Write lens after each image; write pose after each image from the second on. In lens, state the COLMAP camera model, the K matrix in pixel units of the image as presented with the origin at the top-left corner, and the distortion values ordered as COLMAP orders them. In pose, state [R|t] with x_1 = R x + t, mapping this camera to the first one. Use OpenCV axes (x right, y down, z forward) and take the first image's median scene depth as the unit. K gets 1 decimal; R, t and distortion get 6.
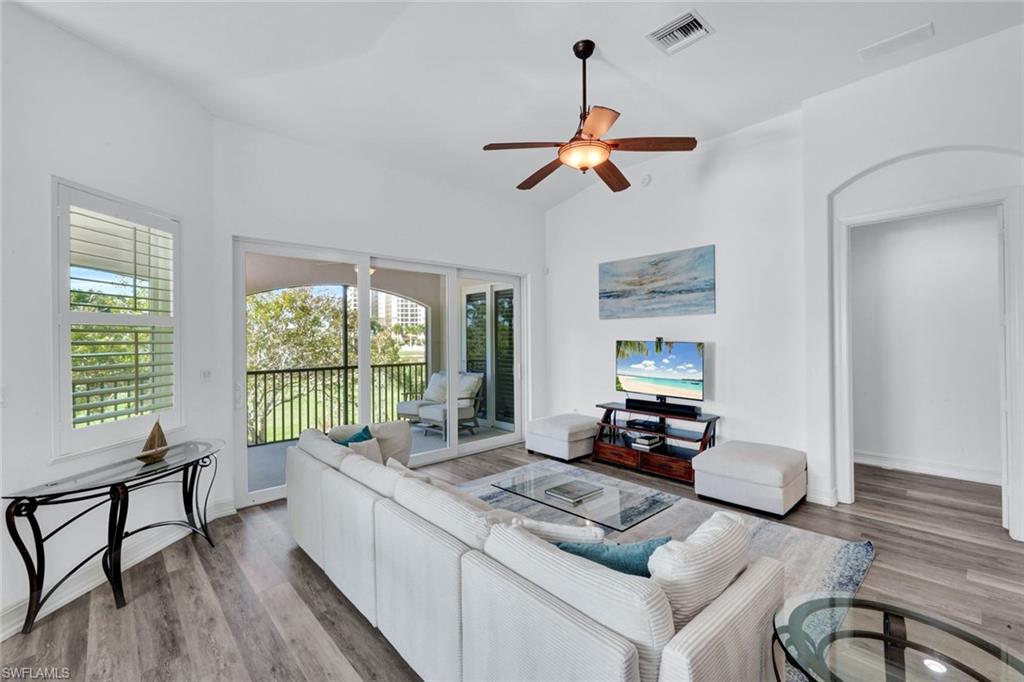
lens RADIAL K [[437.3, 0, 522.8], [0, 437.3, 331.2], [0, 0, 1]] dist [0.002391, 0.000207]
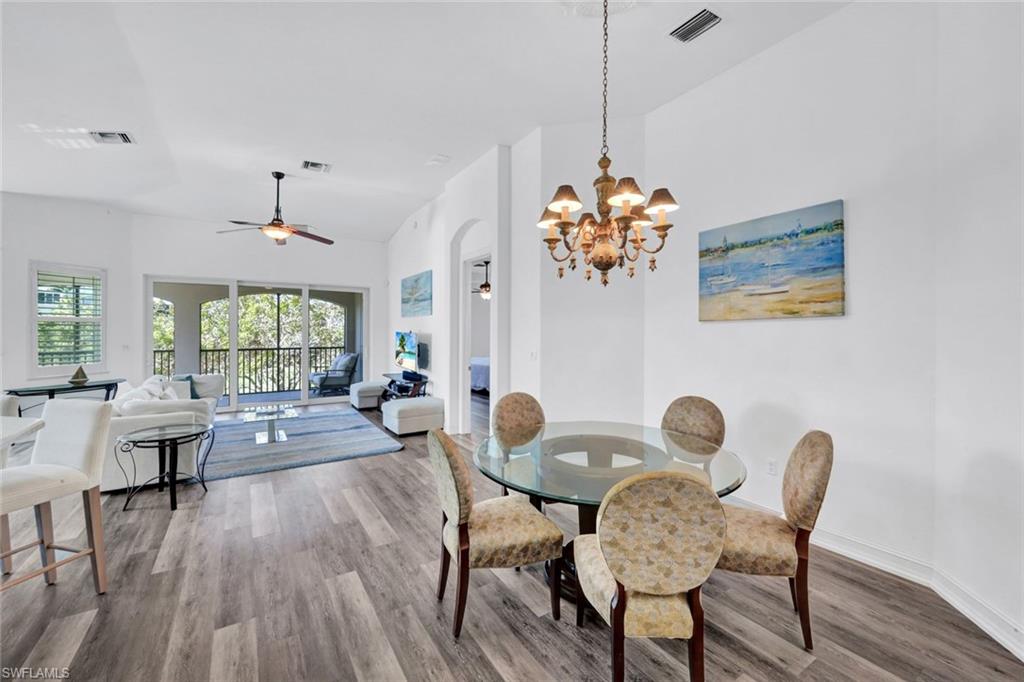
lens RADIAL K [[420.0, 0, 523.1], [0, 420.0, 330.7], [0, 0, 1]] dist [-0.001086, 0.002146]
pose [[0.983499, 0.009205, -0.180682, 0.944956], [-0.005896, 0.999805, 0.018846, -0.013575], [0.180820, -0.017470, 0.983361, -0.363172]]
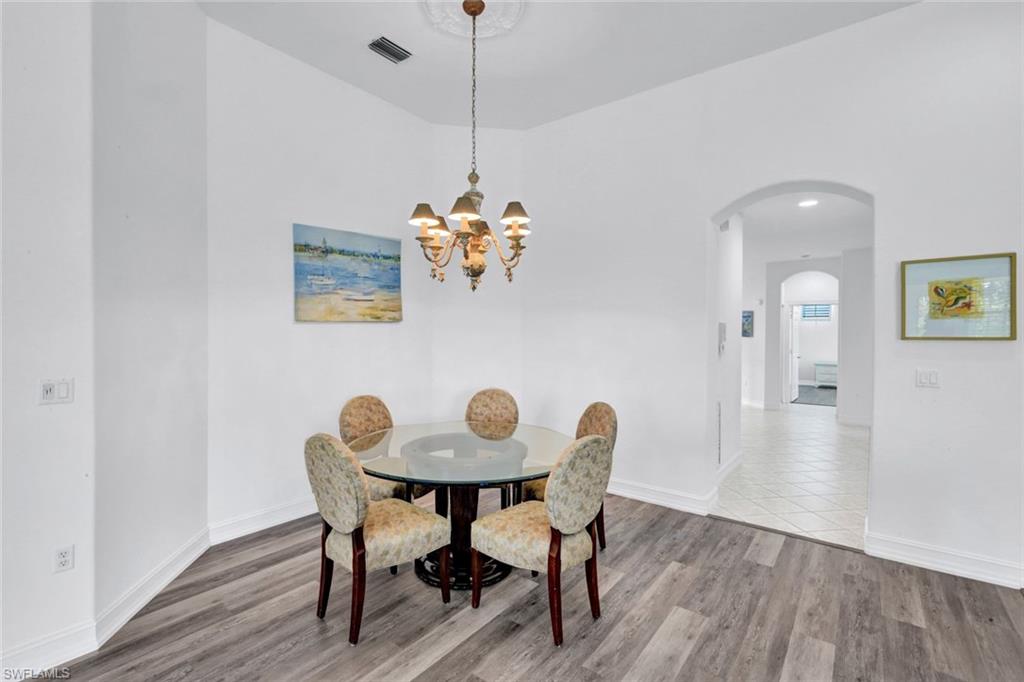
lens RADIAL K [[460.9, 0, 499.4], [0, 460.9, 335.7], [0, 0, 1]] dist [-0.000218, -0.001628]
pose [[-0.132701, -0.000313, 0.991156, 0.355494], [-0.017251, 0.999849, -0.001994, 0.000752], [-0.991006, -0.017363, -0.132687, 0.183587]]
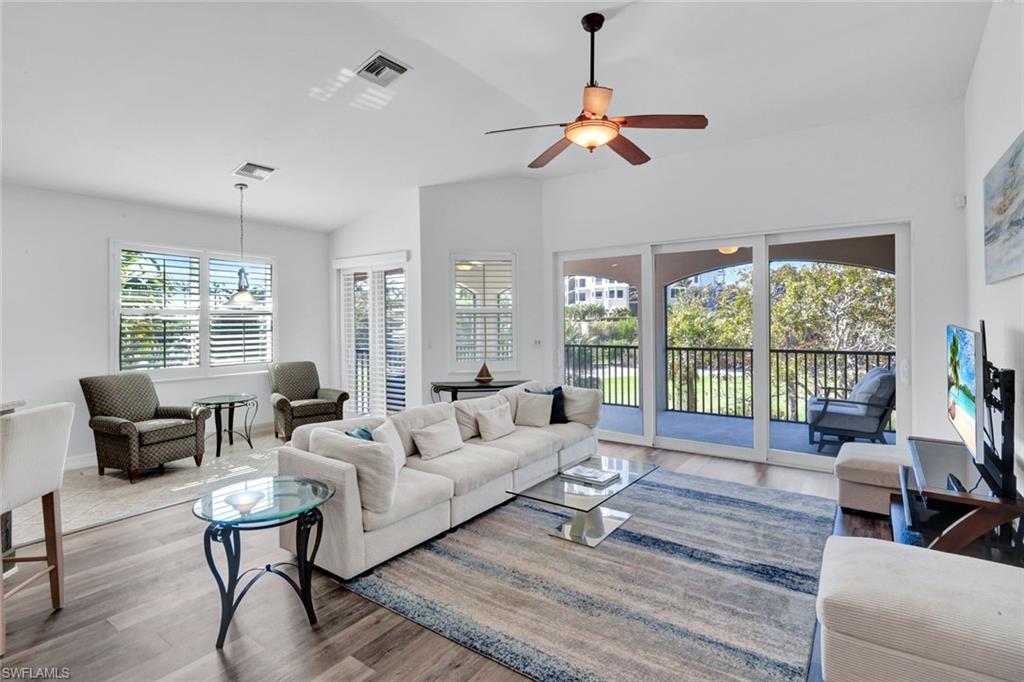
lens RADIAL K [[504.6, 0, 495.7], [0, 504.6, 318.8], [0, 0, 1]] dist [-0.001623, 0.000001]
pose [[0.164036, 0.002417, -0.986451, 0.758928], [0.021246, 0.999756, 0.005982, -0.001826], [0.986226, -0.021940, 0.163944, 0.381114]]
